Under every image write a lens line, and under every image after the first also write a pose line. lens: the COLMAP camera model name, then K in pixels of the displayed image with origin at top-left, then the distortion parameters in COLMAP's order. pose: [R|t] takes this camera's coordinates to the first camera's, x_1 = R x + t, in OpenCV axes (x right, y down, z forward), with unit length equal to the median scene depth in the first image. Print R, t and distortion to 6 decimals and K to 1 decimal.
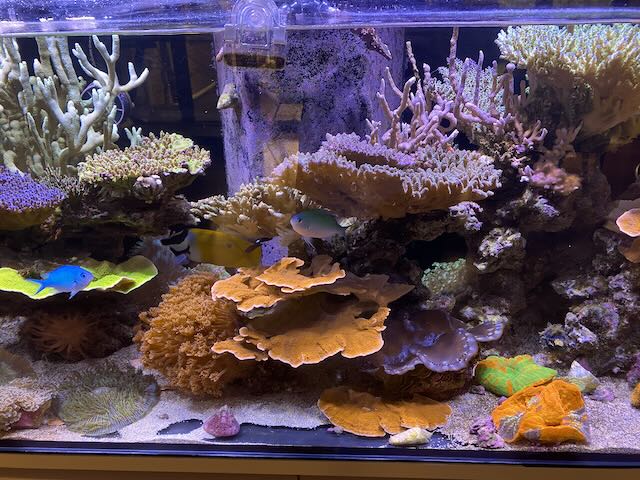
lens RADIAL K [[485.4, 0, 322.2], [0, 485.4, 239.9], [0, 0, 1]] dist [-0.003253, -0.006923]
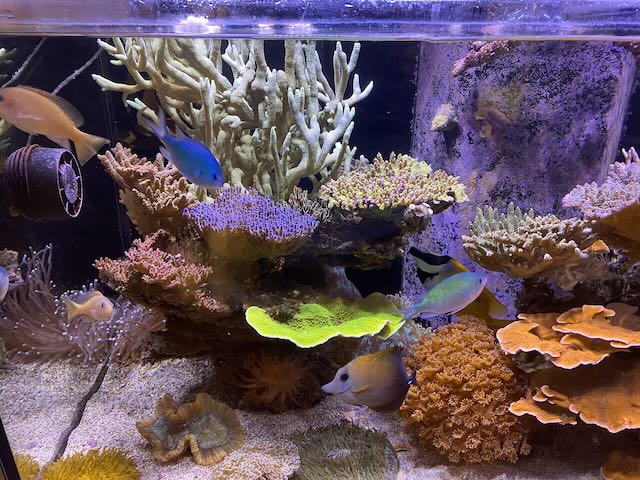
lens RADIAL K [[485.4, 0, 322.0], [0, 485.4, 240.1], [0, 0, 1]] dist [-0.003253, -0.006923]
pose [[0.999454, 0.029277, 0.015319, -0.526908], [-0.028746, 0.999016, -0.033780, -0.032046], [-0.016292, 0.033321, 0.999312, 0.130197]]
